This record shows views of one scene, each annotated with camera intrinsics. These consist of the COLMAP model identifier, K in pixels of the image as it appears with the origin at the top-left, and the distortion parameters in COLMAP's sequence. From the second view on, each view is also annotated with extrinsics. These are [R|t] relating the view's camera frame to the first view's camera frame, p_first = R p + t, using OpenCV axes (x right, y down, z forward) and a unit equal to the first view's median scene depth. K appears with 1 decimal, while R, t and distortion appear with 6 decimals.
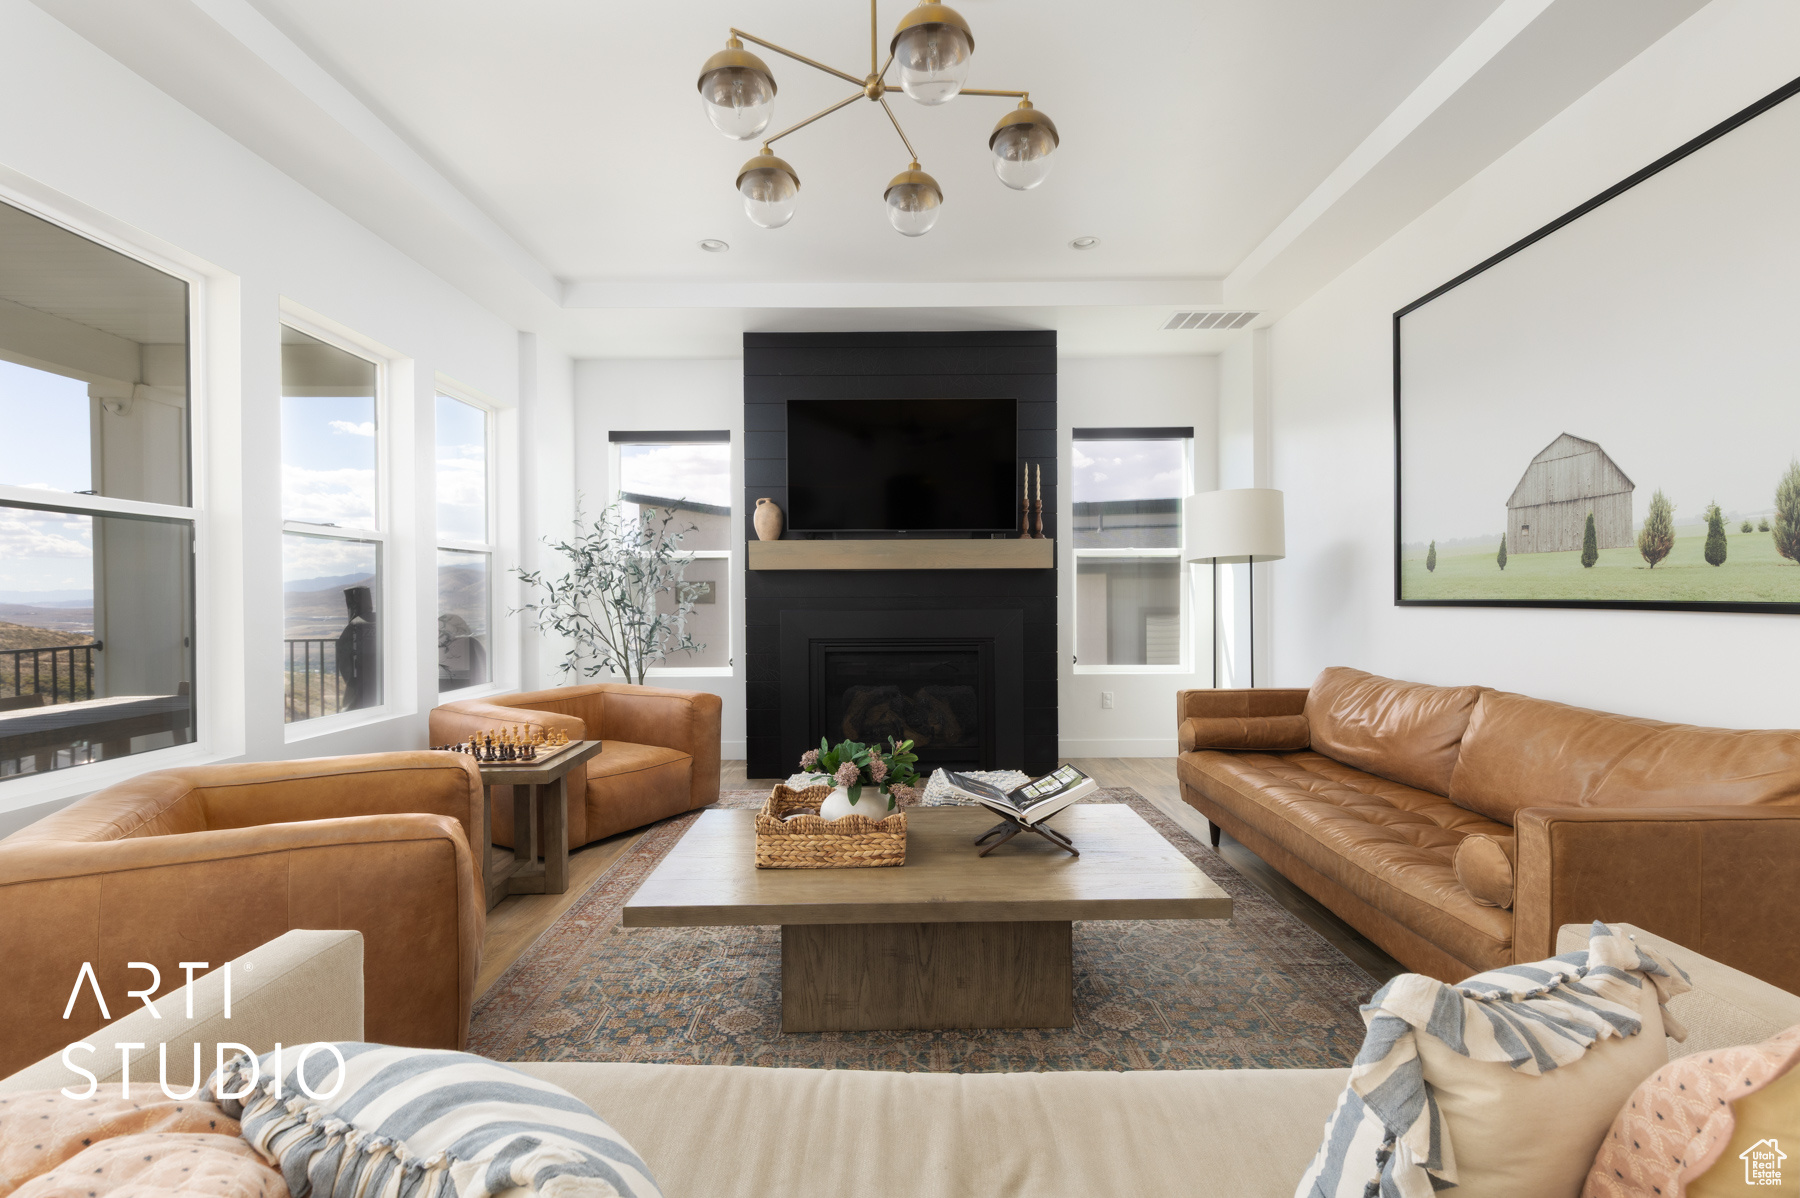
lens RADIAL K [[808.2, 0, 907.9], [0, 808.2, 598.4], [0, 0, 1]] dist [0.012383, -0.006192]
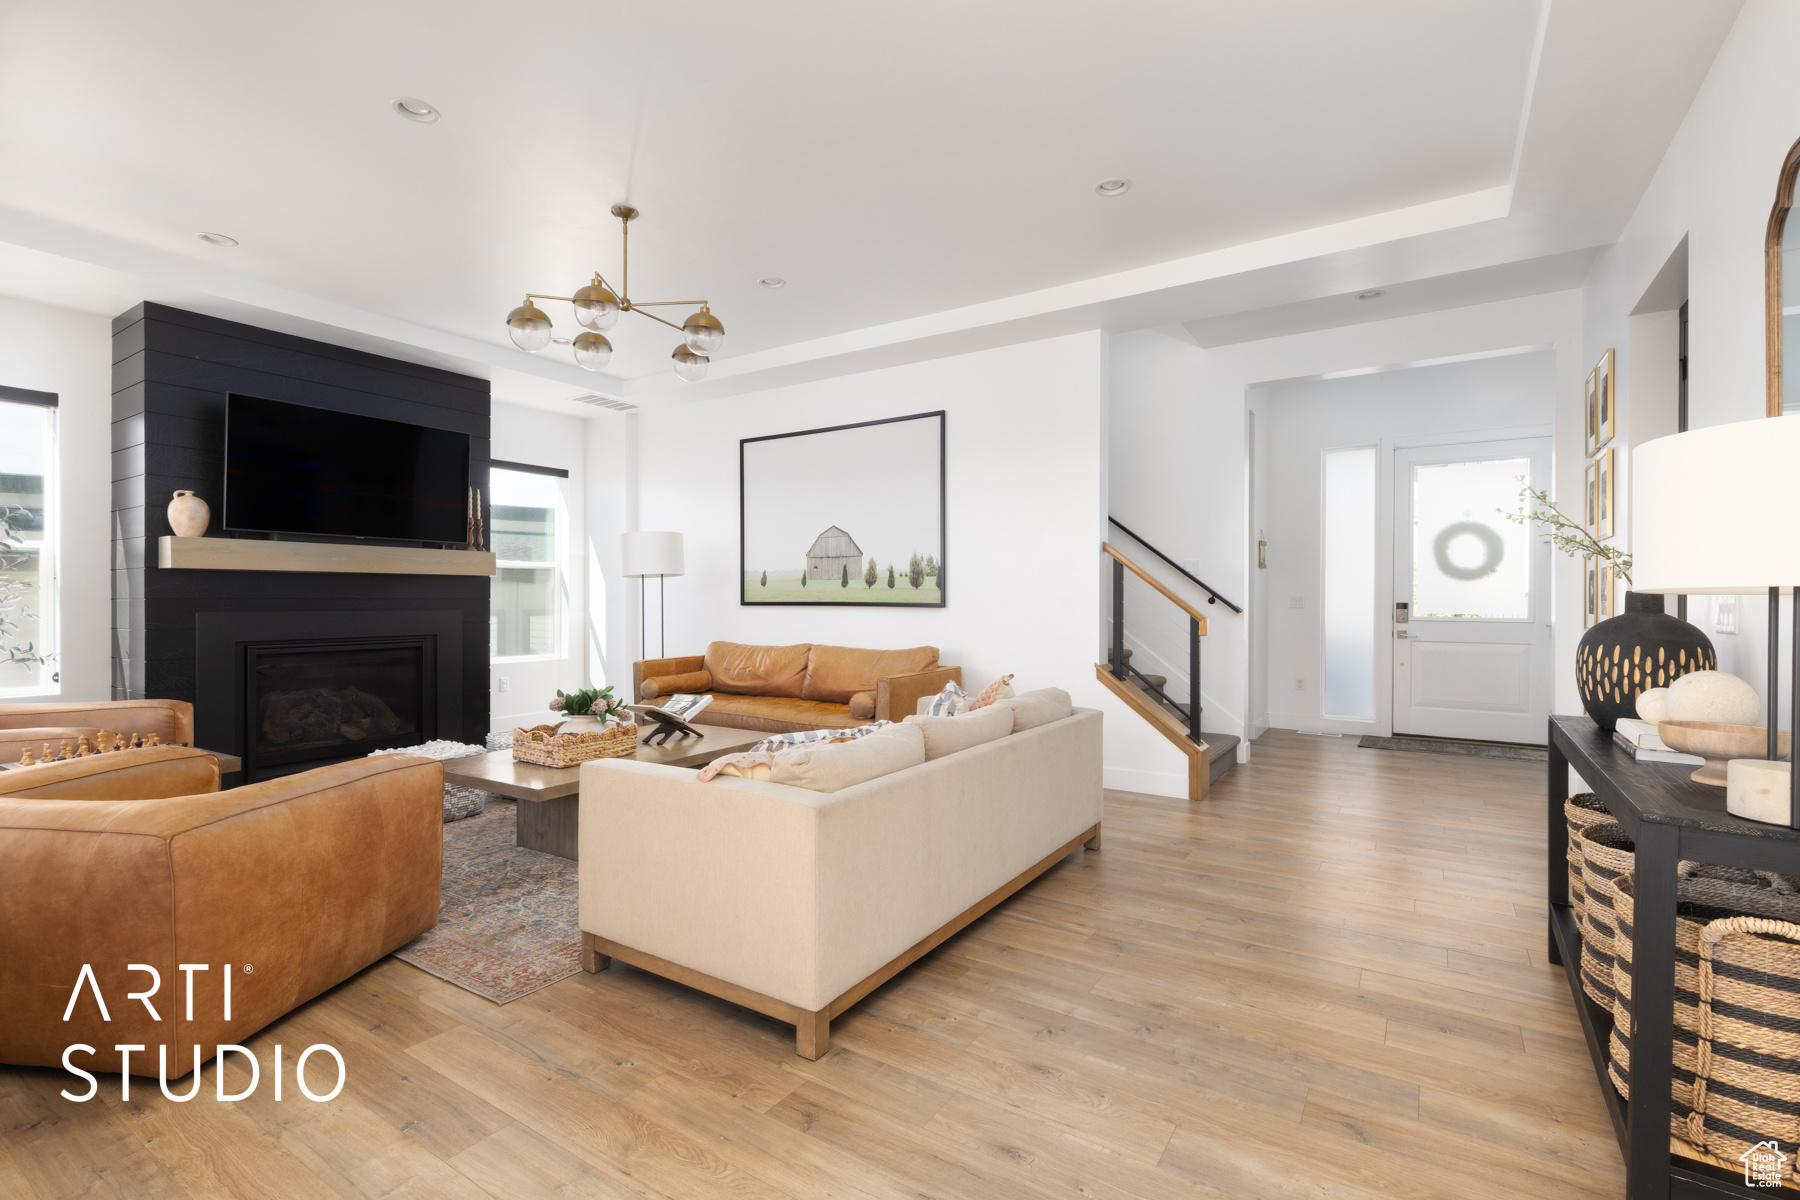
lens RADIAL K [[808.2, 0, 907.9], [0, 808.2, 599.4], [0, 0, 1]] dist [0.012383, -0.006192]
pose [[0.543144, 0.005694, 0.839620, -0.669836], [-0.001602, 0.999982, -0.005745, 0.004889], [-0.839638, 0.001776, 0.543144, -0.255577]]
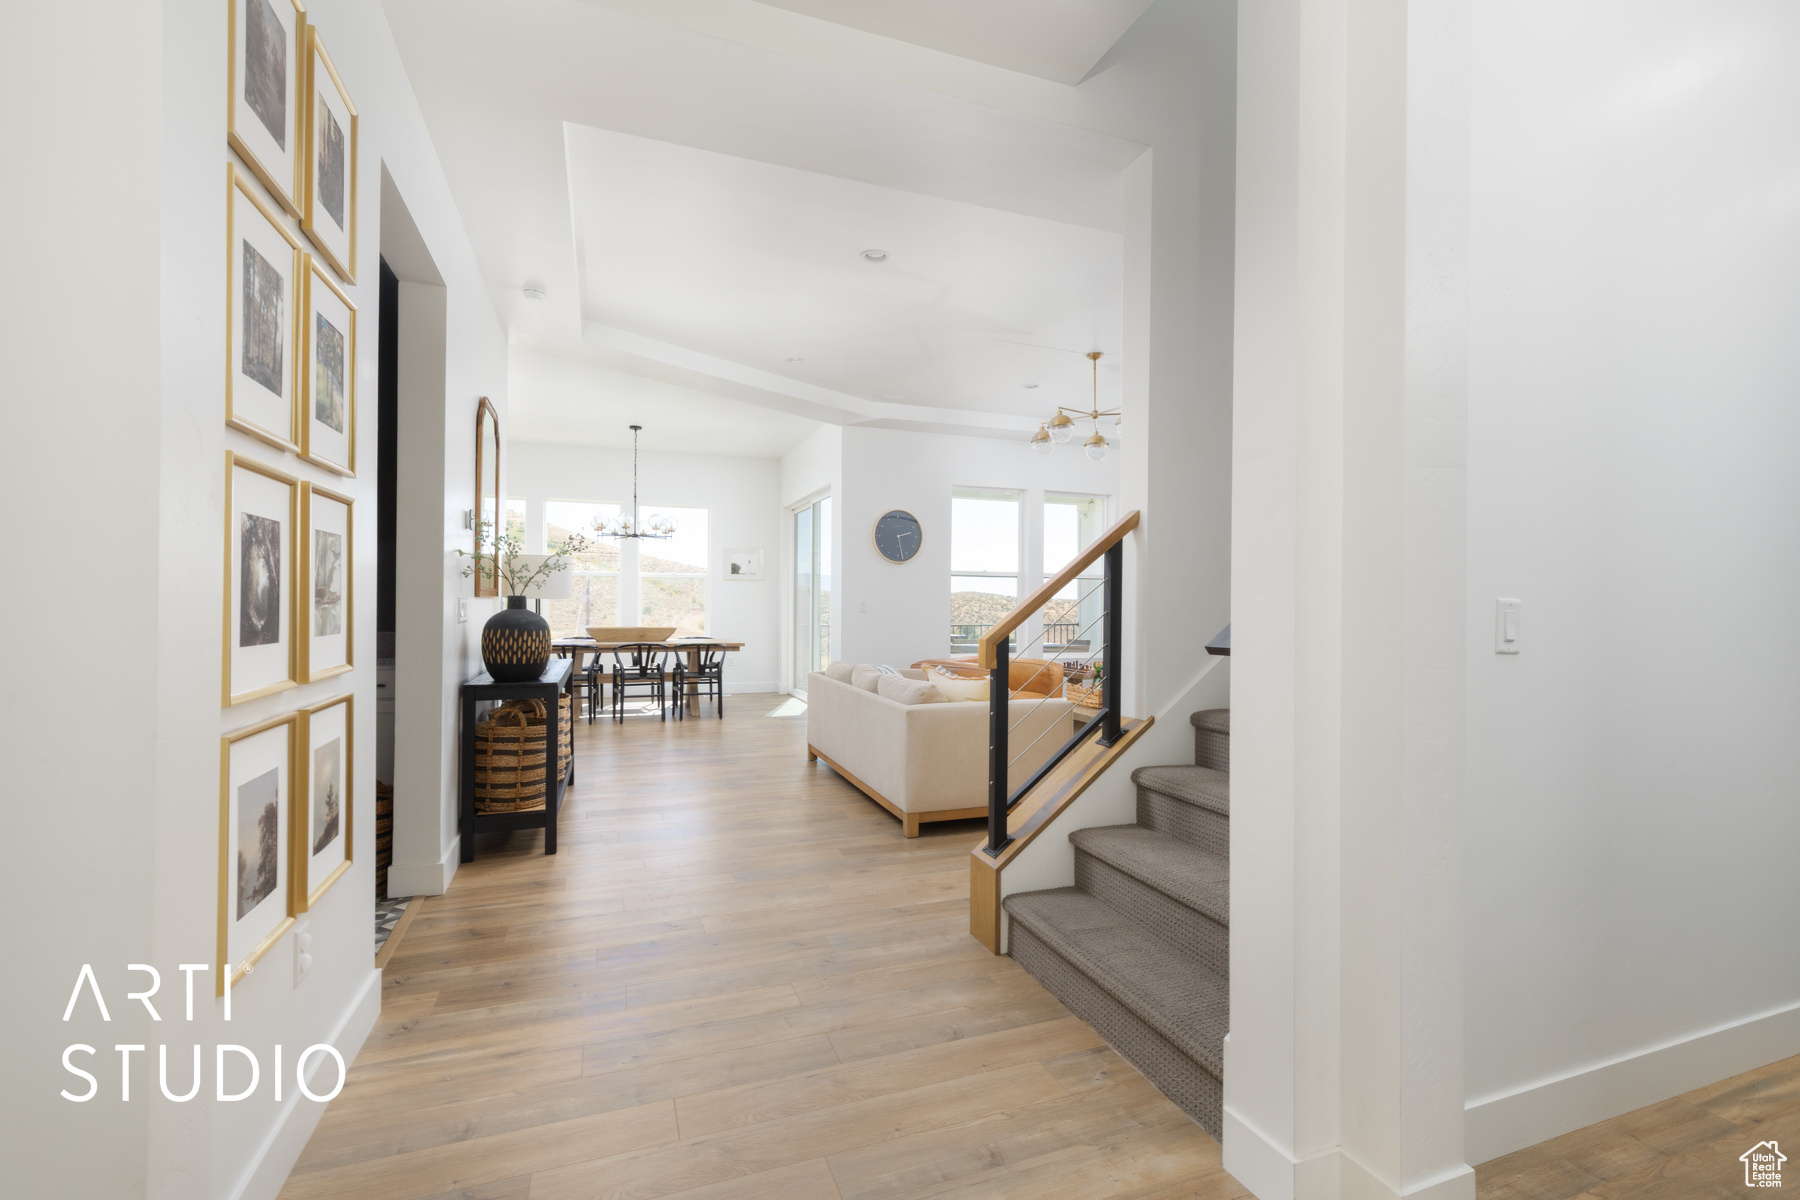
lens RADIAL K [[808.2, 0, 907.9], [0, 808.2, 599.4], [0, 0, 1]] dist [0.012383, -0.006192]
pose [[0.347315, 0.005839, -0.937730, 1.290794], [-0.013128, 0.999913, 0.001363, -0.010065], [0.937657, 0.011837, 0.347361, -0.281562]]
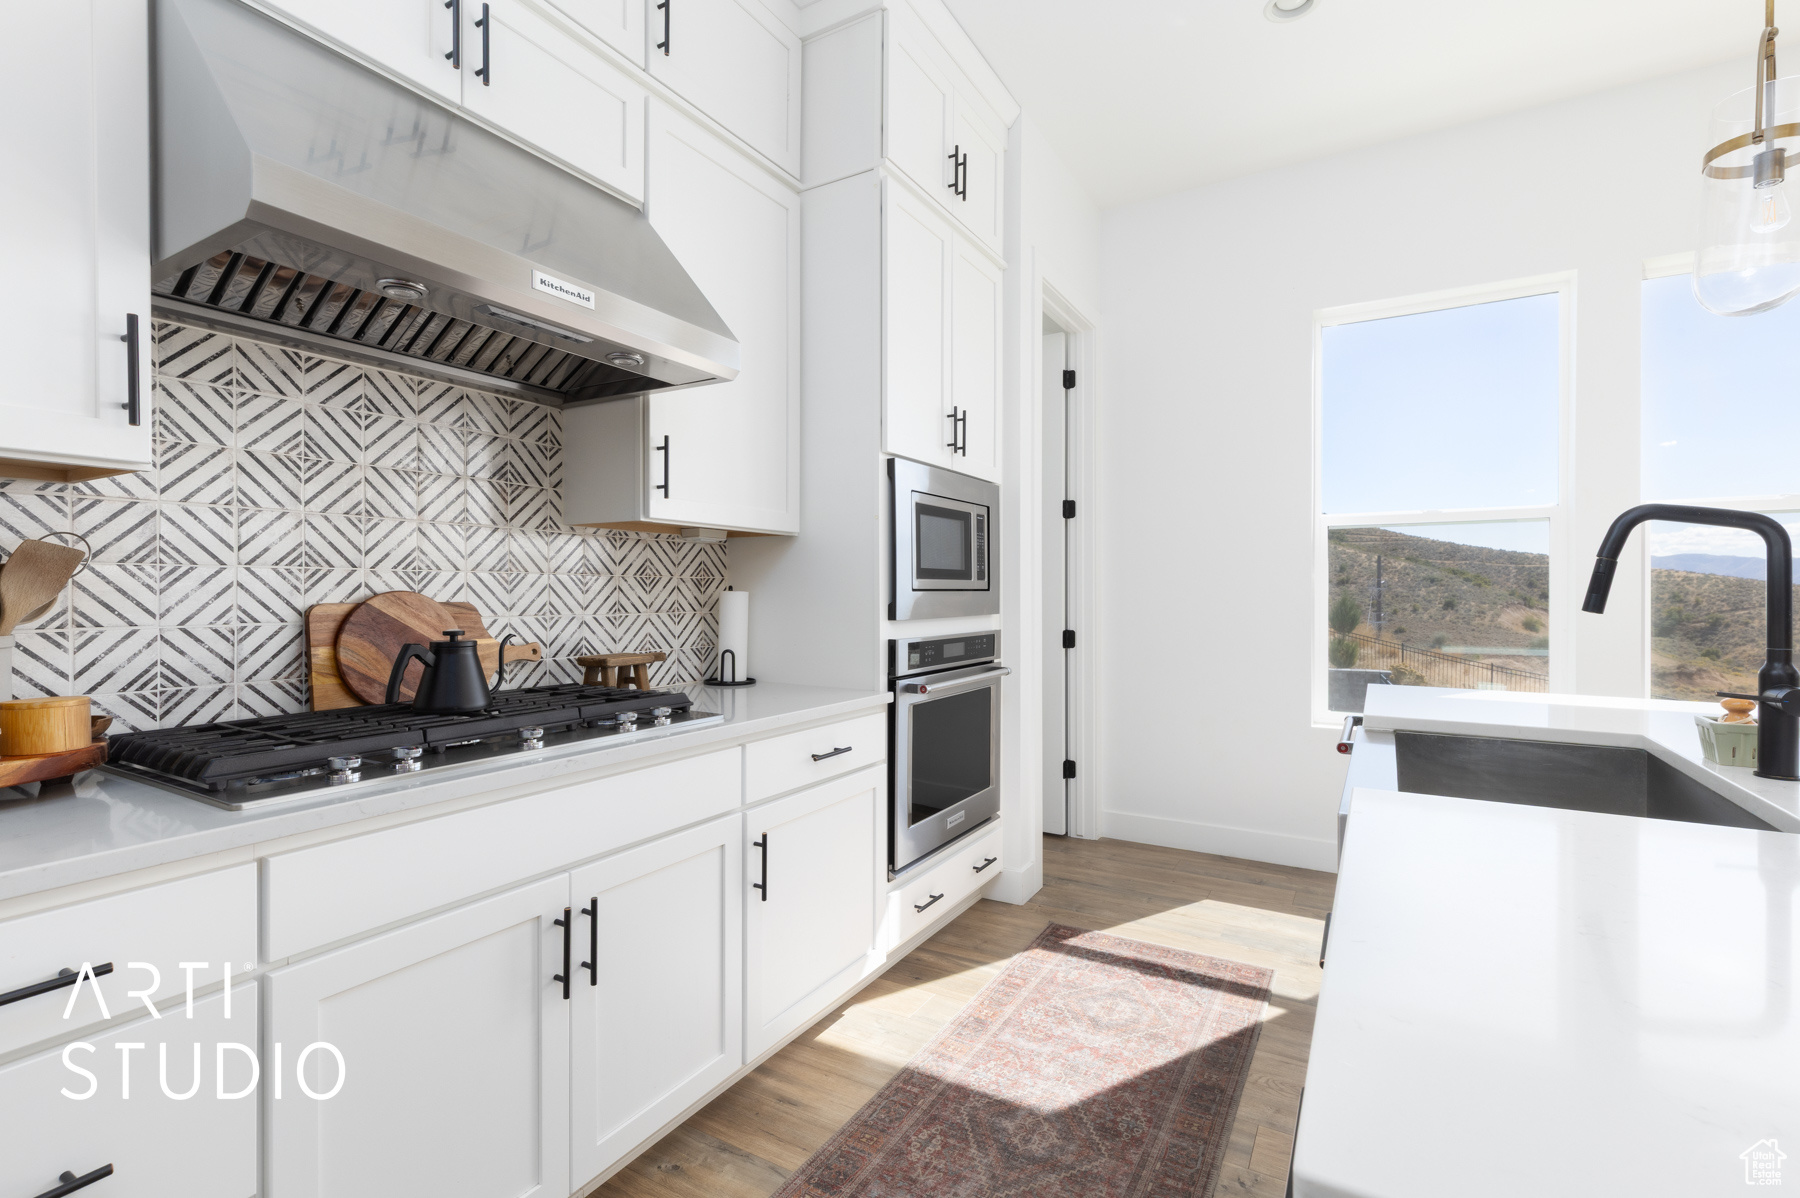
lens RADIAL K [[804.1, 0, 909.0], [0, 804.1, 597.6], [0, 0, 1]] dist [0.007712, -0.001082]
pose [[-0.504350, 0.011733, -0.863420, -0.424927], [-0.001345, 0.999896, 0.014373, 0.005793], [0.863498, 0.008410, -0.504282, -0.952993]]
